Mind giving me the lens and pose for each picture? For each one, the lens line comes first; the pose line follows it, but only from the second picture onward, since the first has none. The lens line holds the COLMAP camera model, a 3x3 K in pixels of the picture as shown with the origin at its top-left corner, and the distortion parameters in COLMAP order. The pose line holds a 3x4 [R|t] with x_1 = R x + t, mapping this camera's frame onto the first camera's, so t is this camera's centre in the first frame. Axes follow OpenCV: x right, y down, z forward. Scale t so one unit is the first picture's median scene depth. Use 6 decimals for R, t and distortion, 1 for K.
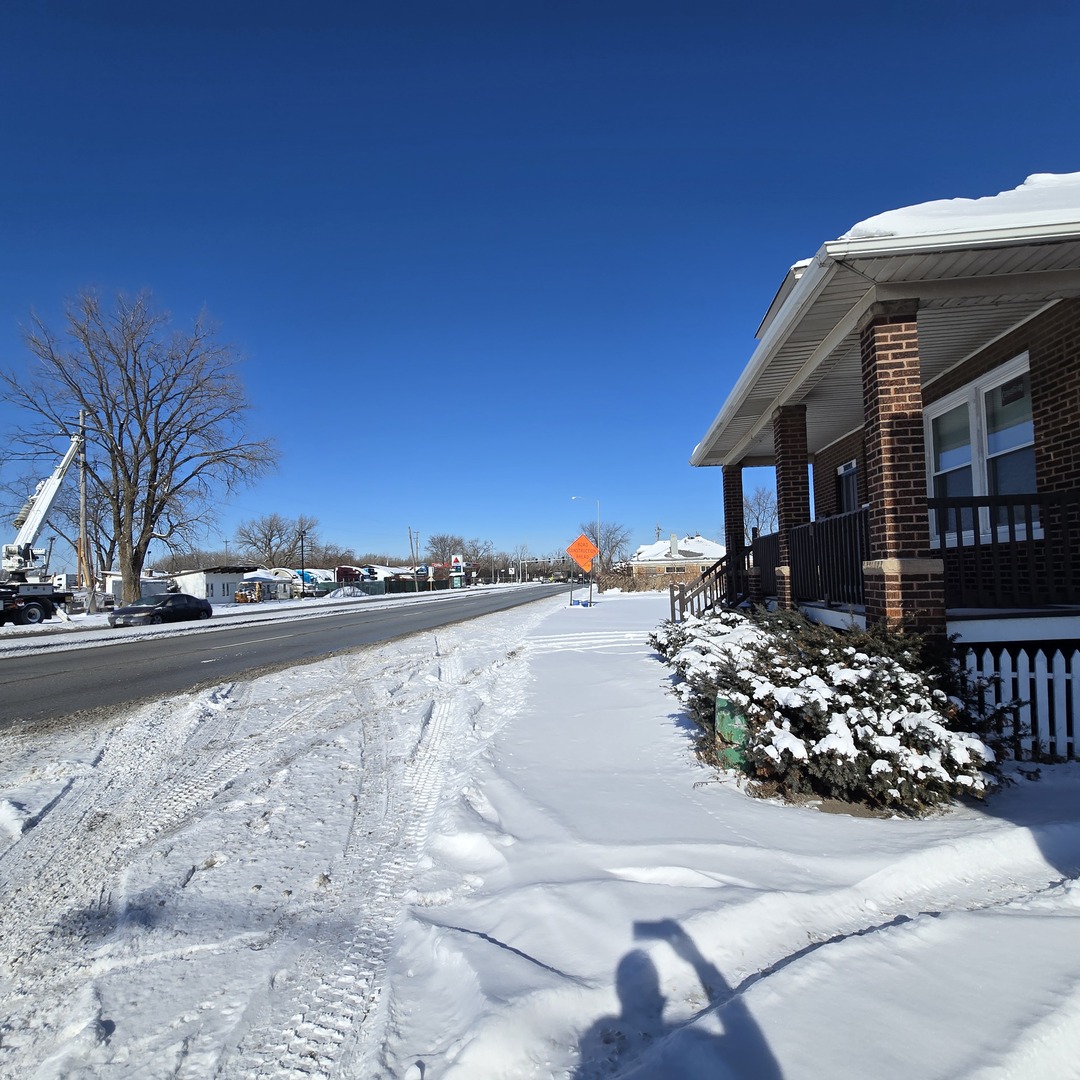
lens RADIAL K [[587.2, 0, 542.4], [0, 587.2, 550.8], [0, 0, 1]] dist [-0.001444, 0.000229]
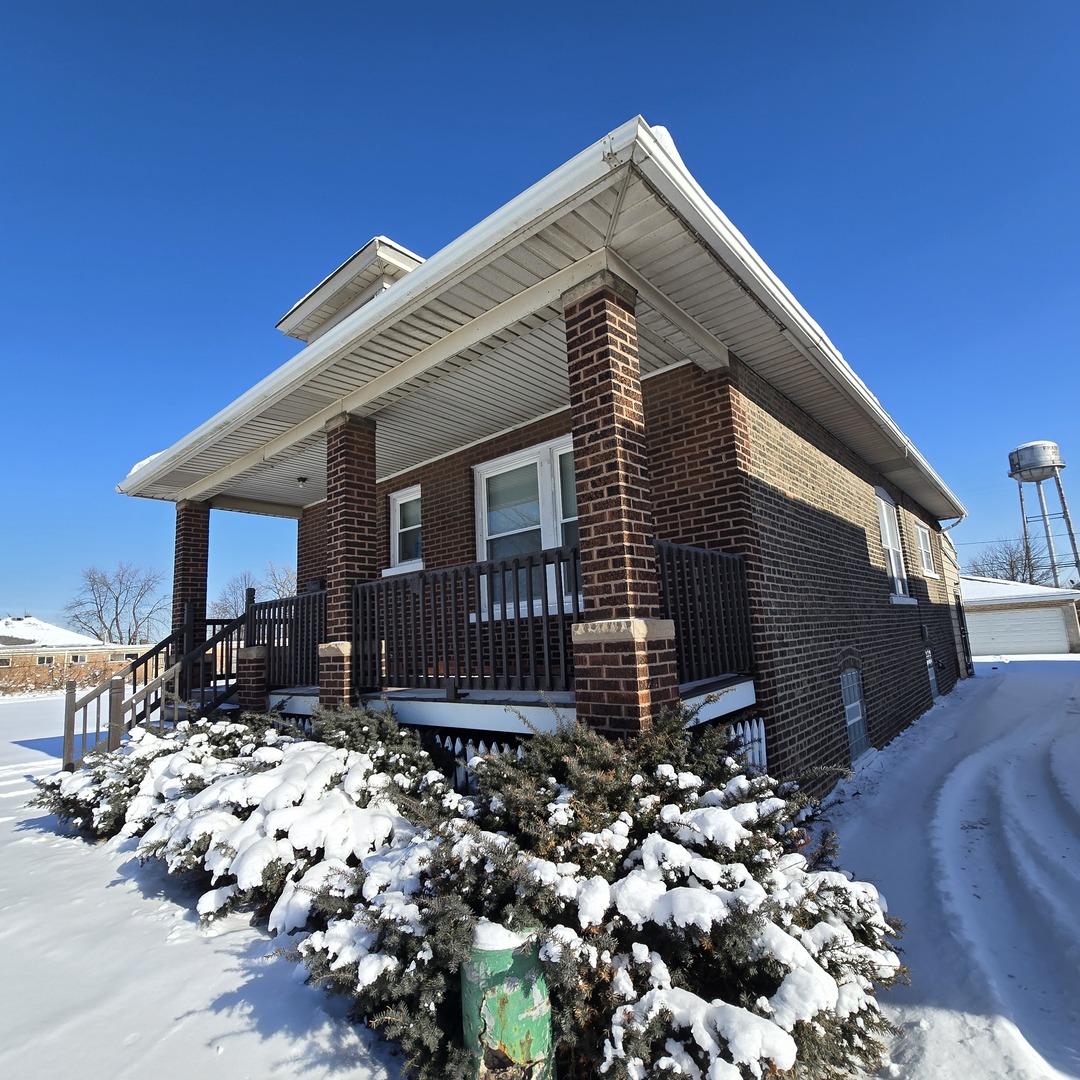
lens RADIAL K [[587.2, 0, 542.4], [0, 587.2, 550.8], [0, 0, 1]] dist [-0.001444, 0.000229]
pose [[0.550543, 0.124900, 0.825411, -0.032255], [-0.000692, 0.988812, -0.149164, 0.028454], [-0.834807, 0.081550, 0.544470, 0.523863]]
